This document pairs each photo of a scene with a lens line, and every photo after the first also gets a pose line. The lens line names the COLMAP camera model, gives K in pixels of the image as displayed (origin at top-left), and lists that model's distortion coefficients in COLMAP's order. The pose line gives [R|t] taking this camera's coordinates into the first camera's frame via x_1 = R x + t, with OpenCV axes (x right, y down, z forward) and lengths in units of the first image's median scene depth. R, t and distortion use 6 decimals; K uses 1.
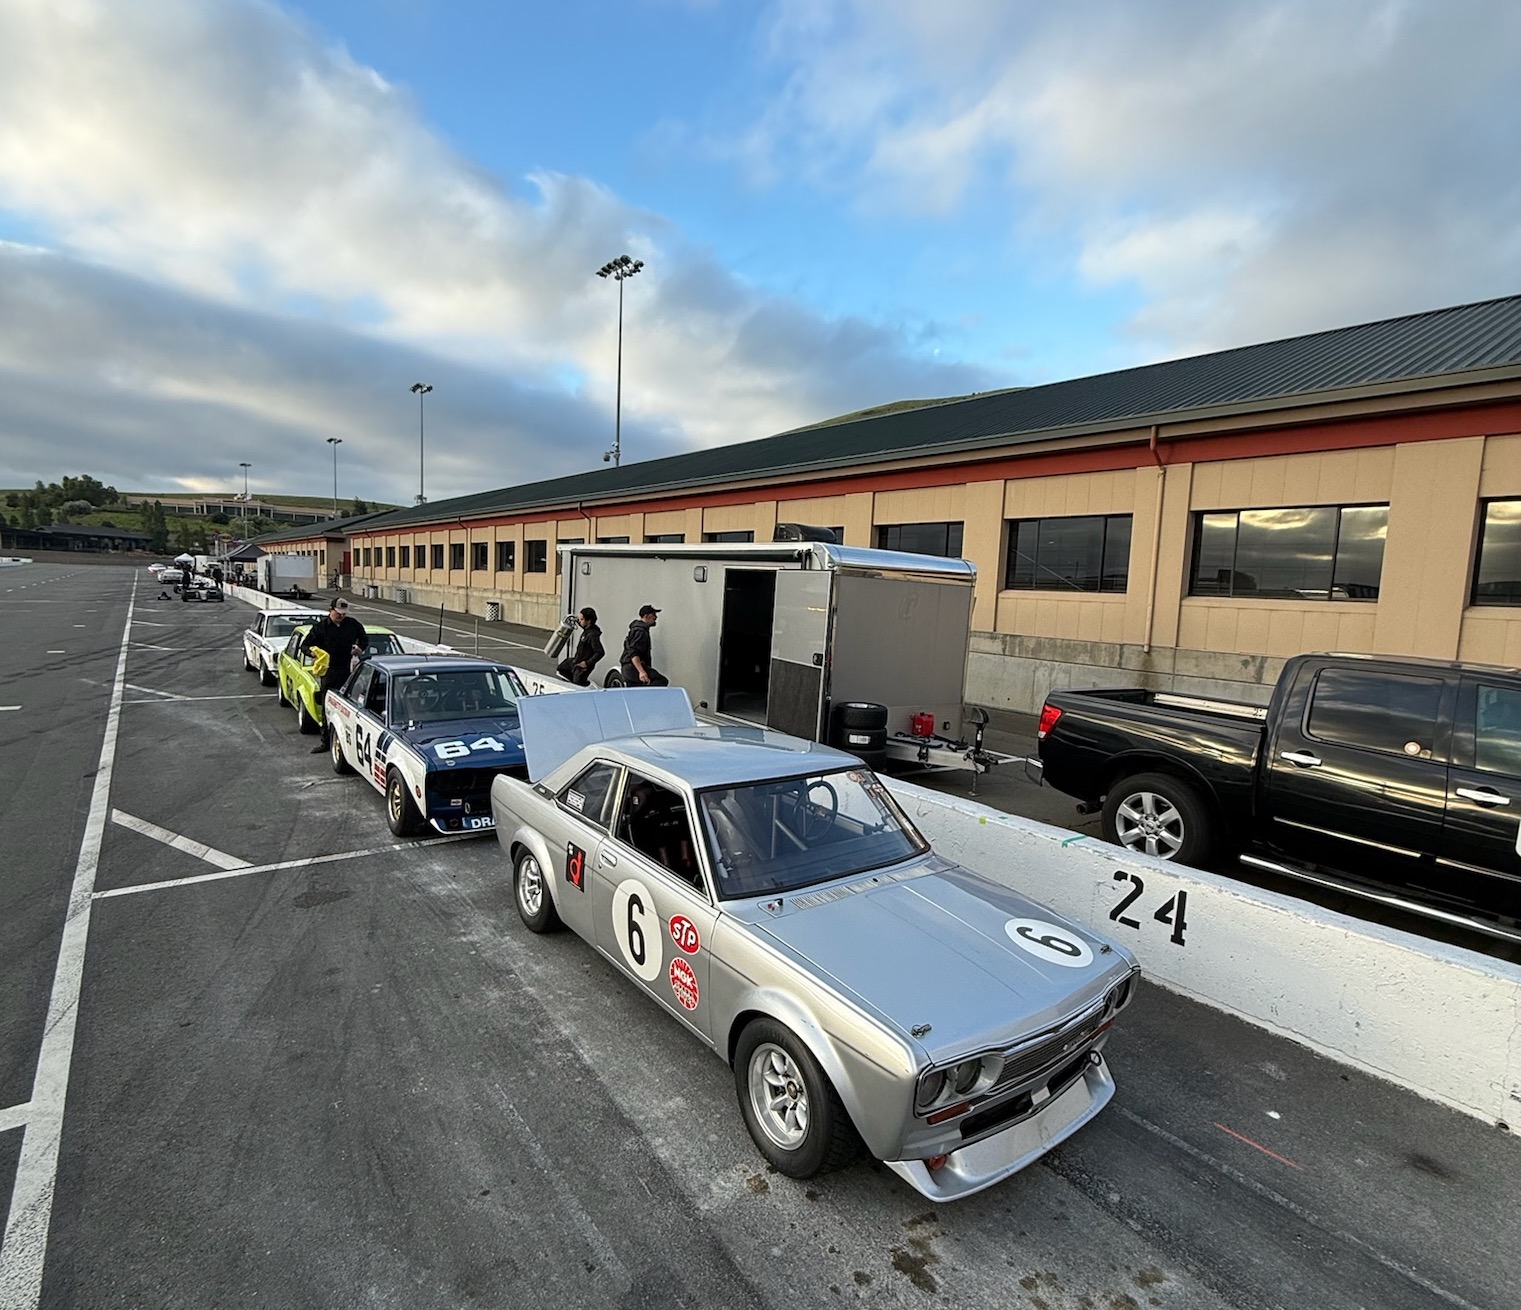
lens RADIAL K [[811.9, 0, 761.1], [0, 811.9, 659.2], [0, 0, 1]] dist [0.000785, 0.001162]
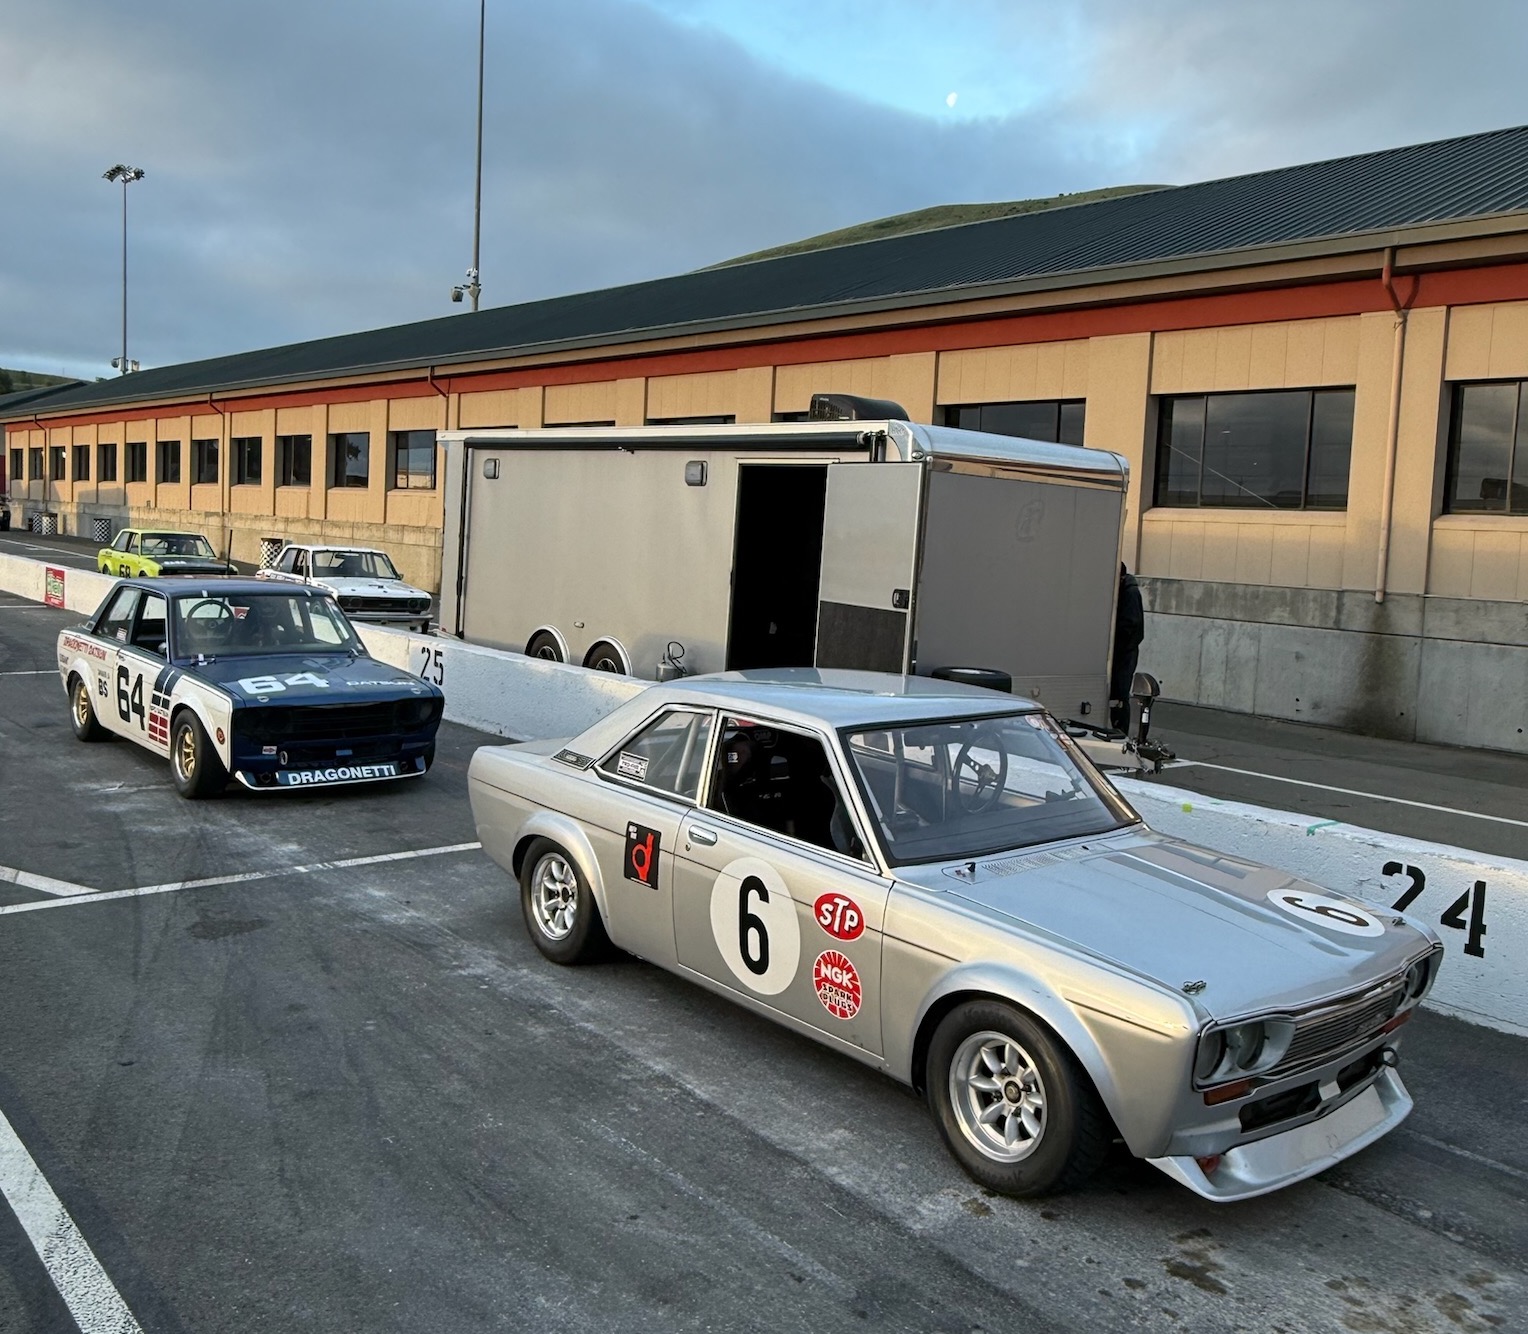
lens RADIAL K [[1395.0, 0, 772.4], [0, 1395.0, 622.0], [0, 0, 1]] dist [0.002074, 0.000000]
pose [[0.998794, -0.002776, 0.049019, -0.171802], [0.003562, 0.999866, -0.015949, 0.071470], [-0.048968, 0.016105, 0.998671, -0.215859]]
